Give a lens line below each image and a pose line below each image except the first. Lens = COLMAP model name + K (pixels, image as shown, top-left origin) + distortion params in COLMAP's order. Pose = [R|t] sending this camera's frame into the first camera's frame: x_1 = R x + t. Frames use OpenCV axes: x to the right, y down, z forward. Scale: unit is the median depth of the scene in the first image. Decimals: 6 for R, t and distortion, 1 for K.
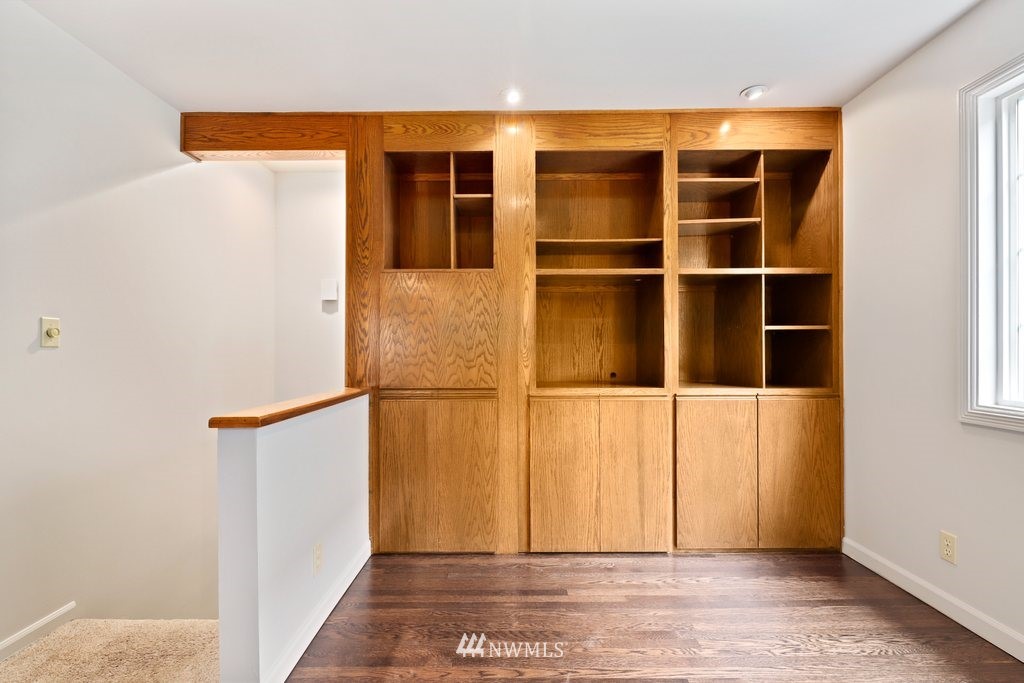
lens RADIAL K [[463.6, 0, 510.7], [0, 463.6, 347.6], [0, 0, 1]] dist [0.000008, 0.000272]
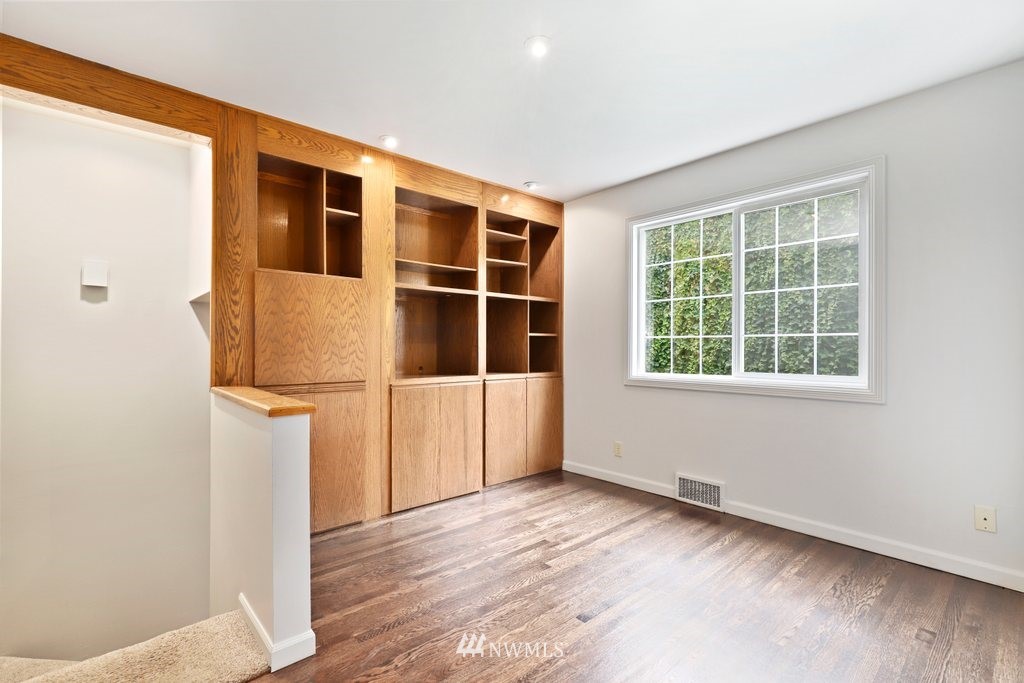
lens RADIAL K [[463.6, 0, 510.7], [0, 463.6, 347.6], [0, 0, 1]] dist [0.000008, 0.000272]
pose [[0.746750, 0.003398, 0.665096, -0.535187], [-0.006479, 0.999977, 0.002165, -0.001461], [-0.665073, -0.005925, 0.746755, -0.122906]]
